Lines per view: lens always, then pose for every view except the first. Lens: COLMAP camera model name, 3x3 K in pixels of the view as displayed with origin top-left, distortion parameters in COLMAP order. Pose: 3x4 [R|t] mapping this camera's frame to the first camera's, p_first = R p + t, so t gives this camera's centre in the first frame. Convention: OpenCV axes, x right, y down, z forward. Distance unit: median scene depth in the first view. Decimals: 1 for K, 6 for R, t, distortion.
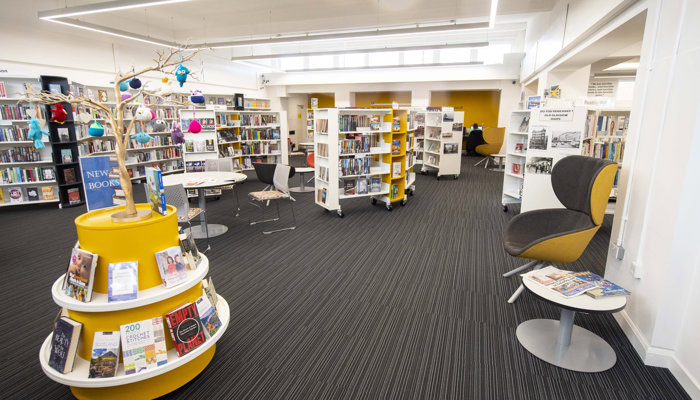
lens RADIAL K [[369.1, 0, 350.0], [0, 369.1, 200.0], [0, 0, 1]] dist [0.000676, 0.000094]
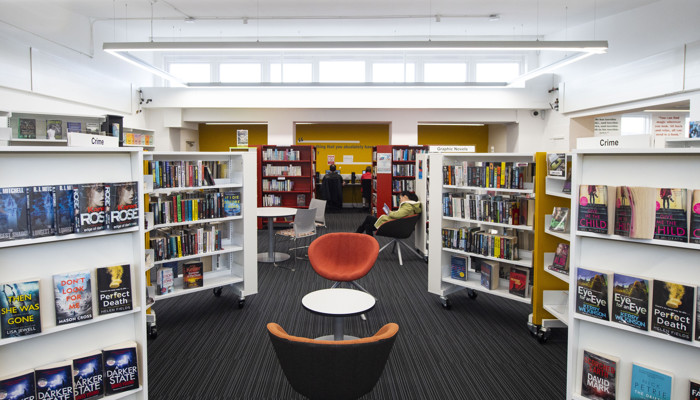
lens RADIAL K [[411.7, 0, 320.1], [0, 411.7, 175.9], [0, 0, 1]] dist [0.000063, 0.000092]
pose [[0.956161, -0.012255, 0.292586, -0.243695], [0.062264, 0.984787, -0.162229, -0.126593], [-0.286147, 0.173334, 0.942378, 0.512833]]
